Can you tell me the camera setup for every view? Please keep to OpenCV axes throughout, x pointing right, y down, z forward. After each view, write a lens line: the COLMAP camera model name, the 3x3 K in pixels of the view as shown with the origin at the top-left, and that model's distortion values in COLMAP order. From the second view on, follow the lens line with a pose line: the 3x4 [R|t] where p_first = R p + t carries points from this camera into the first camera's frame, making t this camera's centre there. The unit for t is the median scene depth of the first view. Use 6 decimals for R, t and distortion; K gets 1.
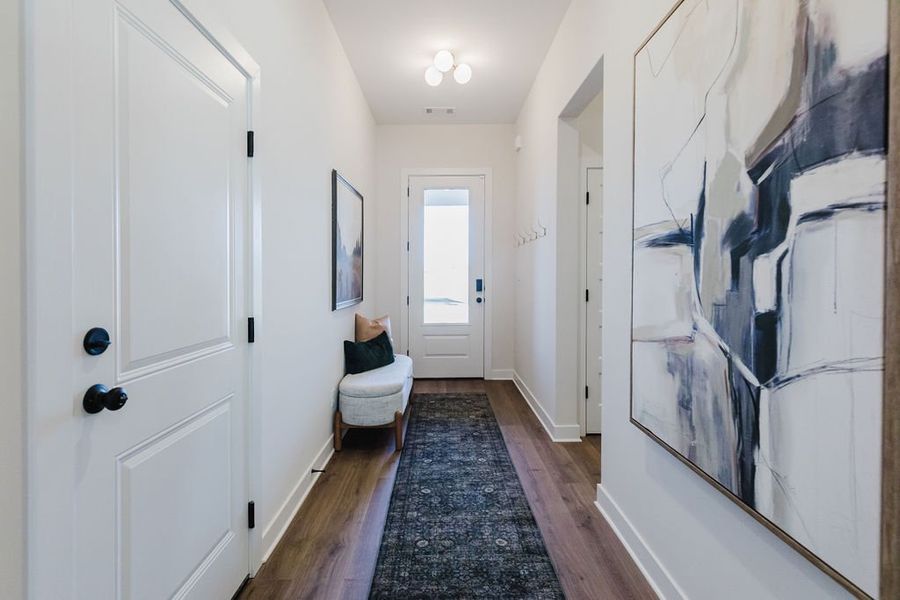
lens RADIAL K [[415.4, 0, 450.0], [0, 415.4, 300.0], [0, 0, 1]] dist [-0.034770, 0.006296]
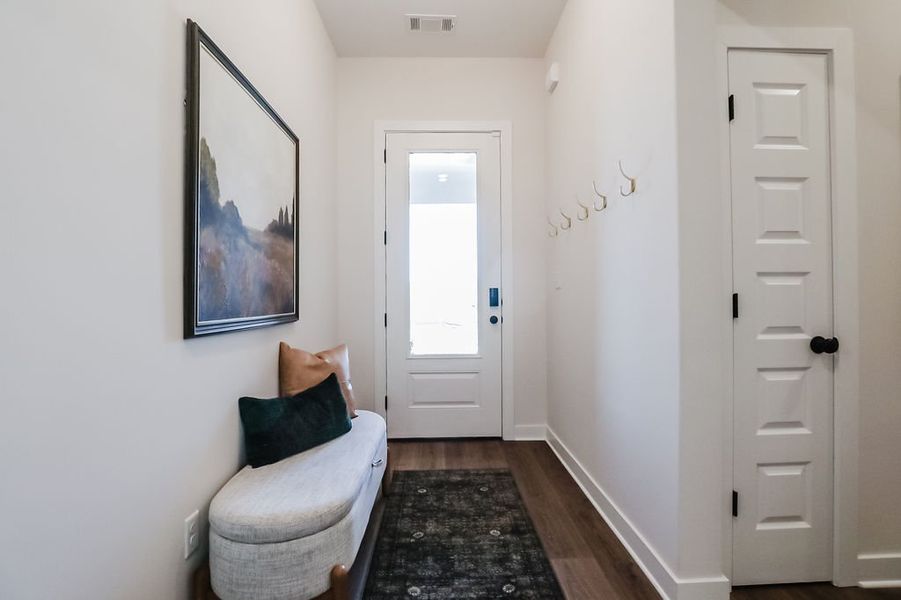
lens RADIAL K [[415.9, 0, 450.5], [0, 415.9, 300.0], [0, 0, 1]] dist [-0.034770, 0.006296]
pose [[0.999925, -0.008193, 0.009108, -0.005849], [0.008739, 0.998061, -0.061630, 0.011615], [-0.008585, 0.061705, 0.998057, 0.422538]]
